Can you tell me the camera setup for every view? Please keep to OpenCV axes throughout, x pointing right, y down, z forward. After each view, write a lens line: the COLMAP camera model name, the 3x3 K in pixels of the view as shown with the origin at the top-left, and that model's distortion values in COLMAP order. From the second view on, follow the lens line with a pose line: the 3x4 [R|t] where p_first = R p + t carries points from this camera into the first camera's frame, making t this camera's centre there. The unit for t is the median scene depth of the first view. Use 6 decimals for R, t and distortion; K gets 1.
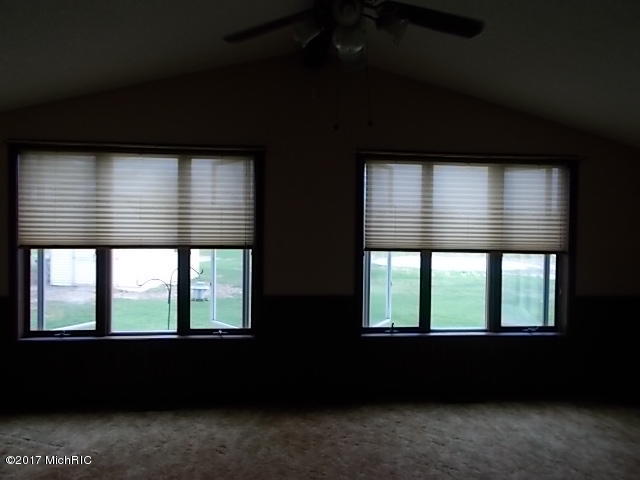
lens RADIAL K [[491.6, 0, 318.3], [0, 491.6, 235.6], [0, 0, 1]] dist [0.011187, 0.004745]
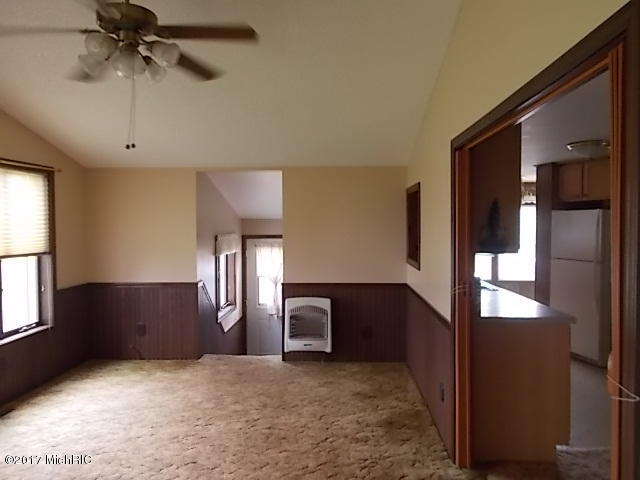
lens RADIAL K [[491.6, 0, 318.3], [0, 491.6, 235.6], [0, 0, 1]] dist [0.011187, 0.004745]
pose [[0.179004, -0.050726, 0.982540, -0.606813], [0.026560, 0.998555, 0.046713, -0.051690], [-0.983490, 0.017735, 0.180093, 0.235680]]
